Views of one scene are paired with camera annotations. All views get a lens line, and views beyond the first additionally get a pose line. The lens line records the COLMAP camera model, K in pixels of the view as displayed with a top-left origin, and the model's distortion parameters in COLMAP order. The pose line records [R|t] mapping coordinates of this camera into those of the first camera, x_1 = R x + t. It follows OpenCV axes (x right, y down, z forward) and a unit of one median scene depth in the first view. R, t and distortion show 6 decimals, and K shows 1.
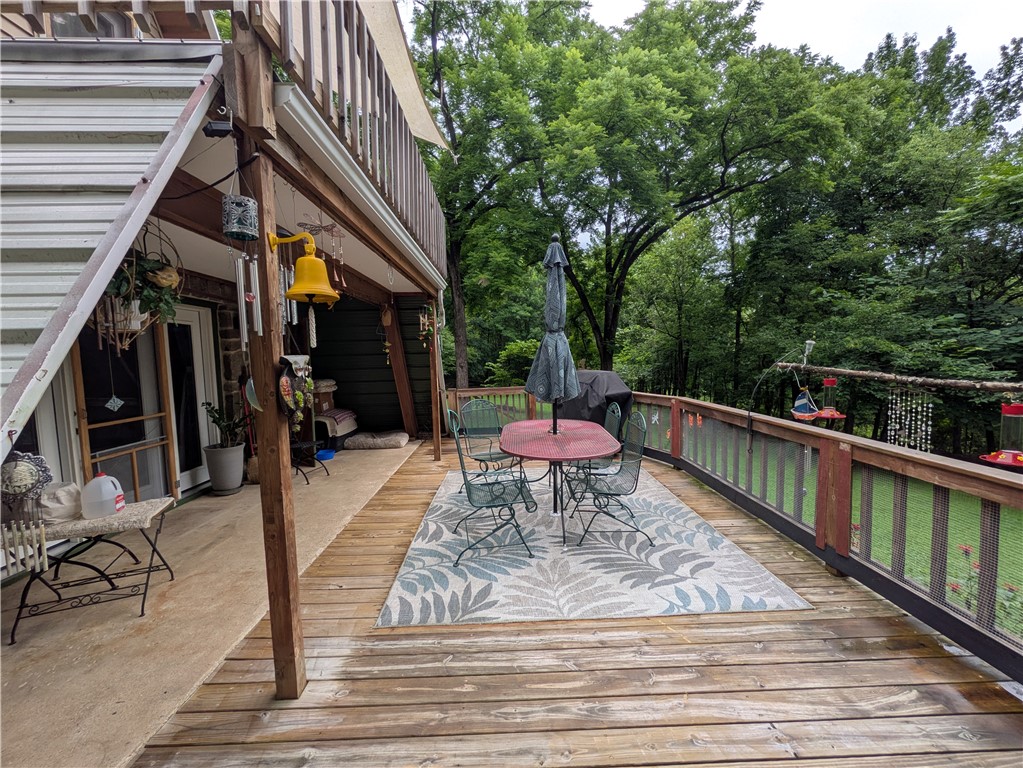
lens RADIAL K [[406.5, 0, 510.7], [0, 406.5, 385.4], [0, 0, 1]] dist [-0.000720, 0.000146]
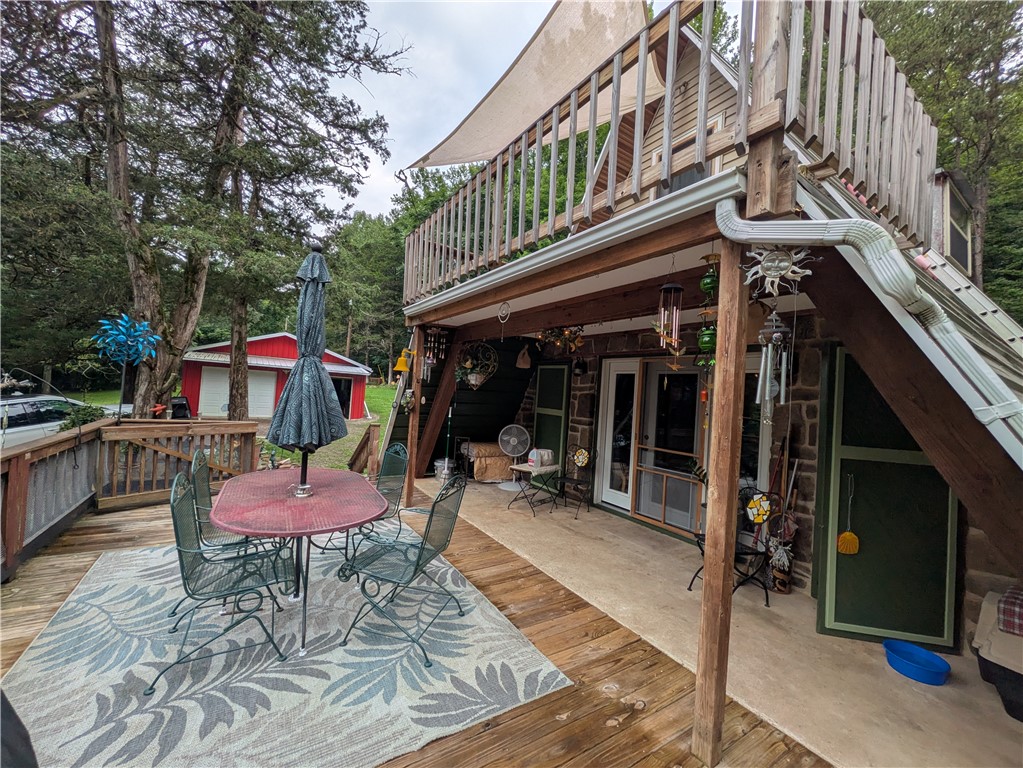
lens RADIAL K [[406.5, 0, 509.3], [0, 406.5, 388.1], [0, 0, 1]] dist [-0.000720, 0.000146]
pose [[-0.853360, -0.040517, -0.519746, 0.174929], [-0.082268, 0.994949, 0.057513, -0.142343], [0.514791, 0.091838, -0.852383, 1.745710]]
